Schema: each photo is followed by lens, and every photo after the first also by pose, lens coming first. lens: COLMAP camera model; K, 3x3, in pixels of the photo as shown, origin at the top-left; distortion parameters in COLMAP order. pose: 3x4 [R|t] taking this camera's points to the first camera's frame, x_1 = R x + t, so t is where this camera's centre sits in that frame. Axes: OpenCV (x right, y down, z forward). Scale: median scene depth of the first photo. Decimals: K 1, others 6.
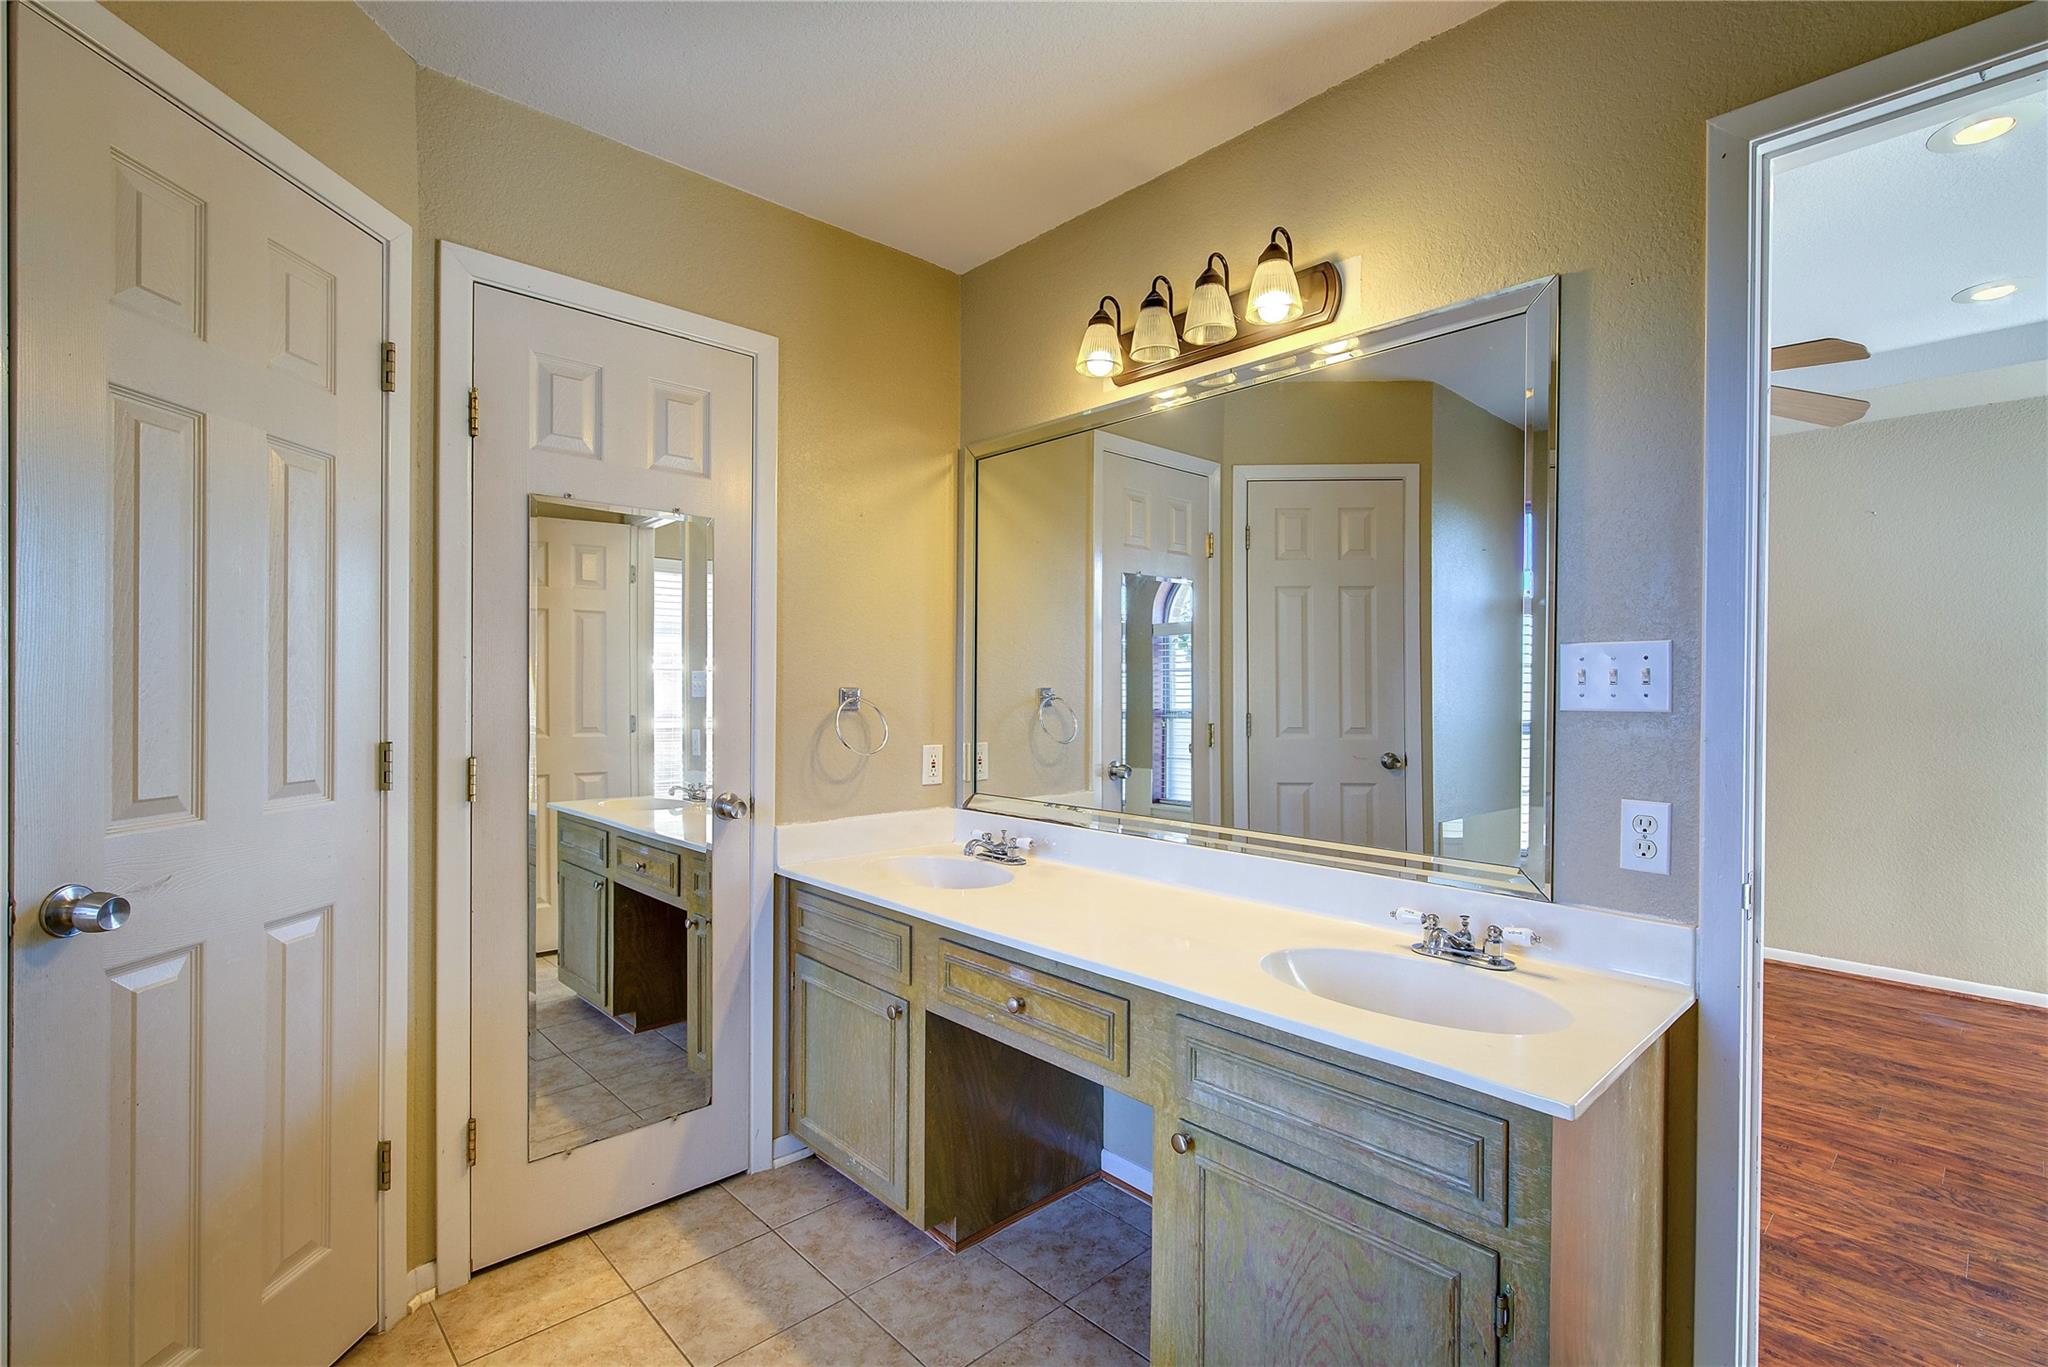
lens RADIAL K [[931.2, 0, 1023.7], [0, 931.2, 682.4], [0, 0, 1]] dist [0.000326, 0.000885]
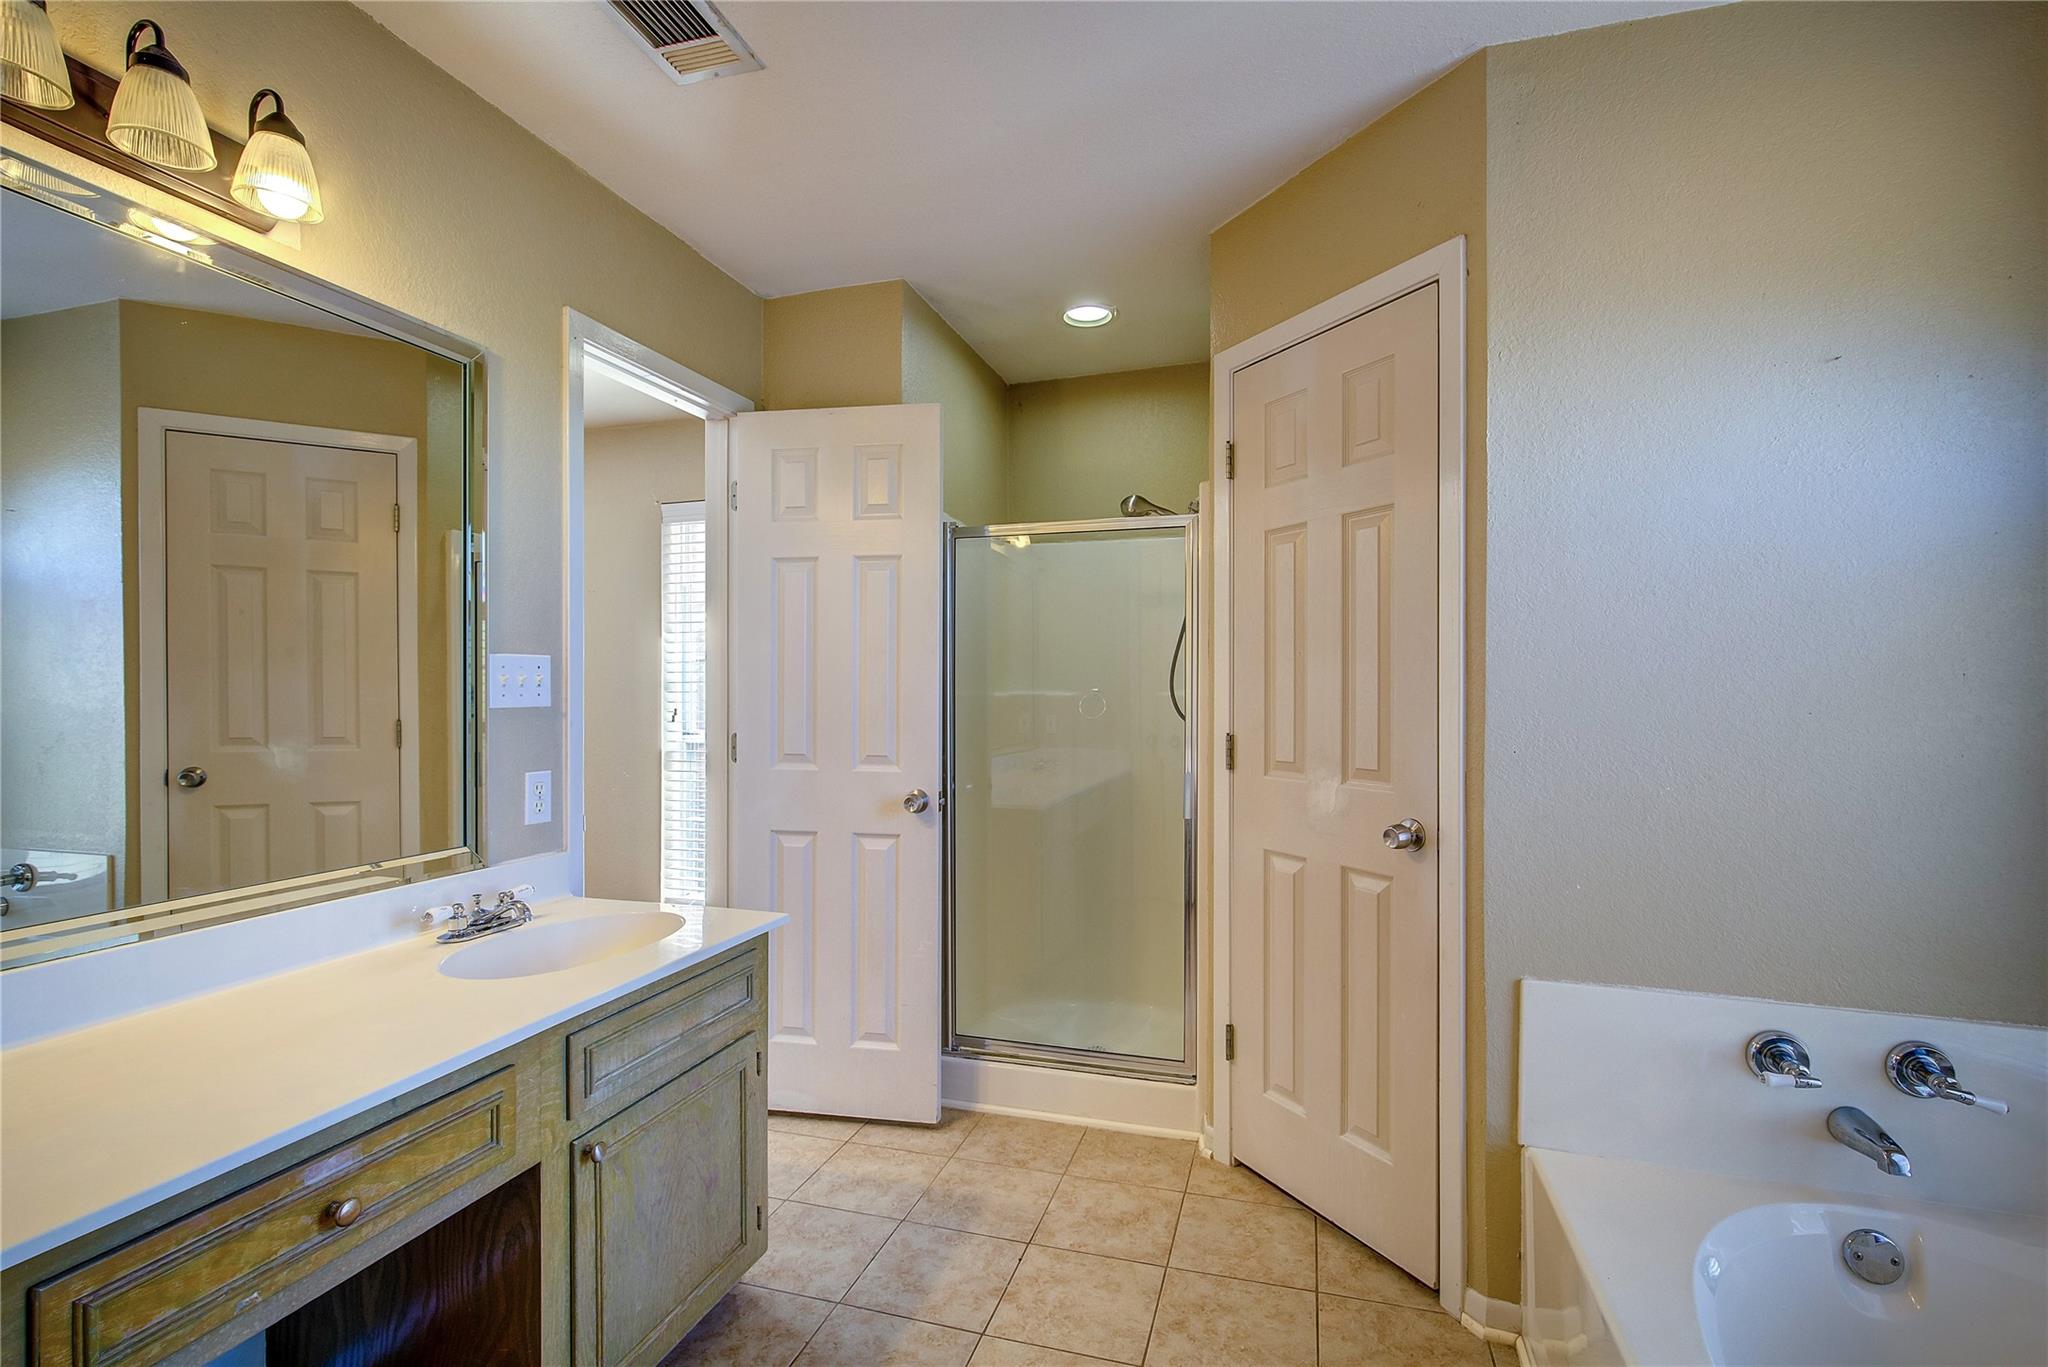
lens RADIAL K [[931.2, 0, 1017.4], [0, 931.2, 697.9], [0, 0, 1]] dist [0.000326, 0.000885]
pose [[-0.494514, -0.008893, 0.869124, -0.888476], [-0.002823, 0.999959, 0.008625, 0.004498], [-0.869165, 0.001812, -0.494518, 1.083234]]
